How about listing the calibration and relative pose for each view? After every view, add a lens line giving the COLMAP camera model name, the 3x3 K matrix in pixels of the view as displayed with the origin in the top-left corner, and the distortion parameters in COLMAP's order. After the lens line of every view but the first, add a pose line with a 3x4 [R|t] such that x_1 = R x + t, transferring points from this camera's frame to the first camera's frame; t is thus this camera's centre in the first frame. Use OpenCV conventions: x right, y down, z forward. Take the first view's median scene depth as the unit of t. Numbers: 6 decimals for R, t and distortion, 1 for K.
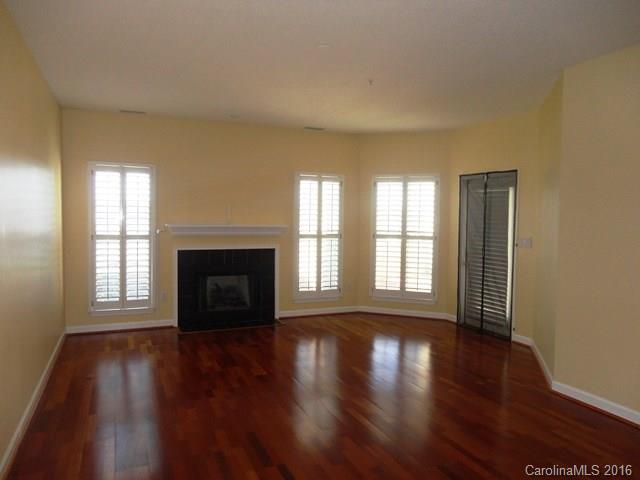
lens RADIAL K [[460.4, 0, 320.0], [0, 460.4, 239.3], [0, 0, 1]] dist [-0.013299, 0.024845]
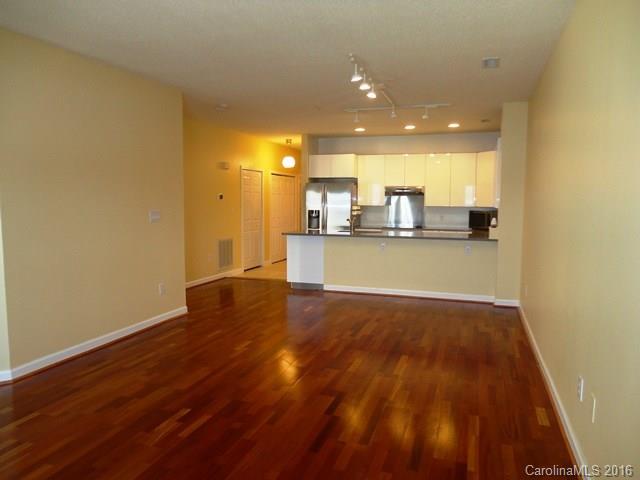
lens RADIAL K [[460.4, 0, 320.2], [0, 460.4, 240.6], [0, 0, 1]] dist [-0.013299, 0.024845]
pose [[-0.737178, -0.064836, 0.672581, -0.678940], [0.024573, 0.992155, 0.122576, -0.055983], [-0.675252, 0.106888, -0.729801, 1.521996]]
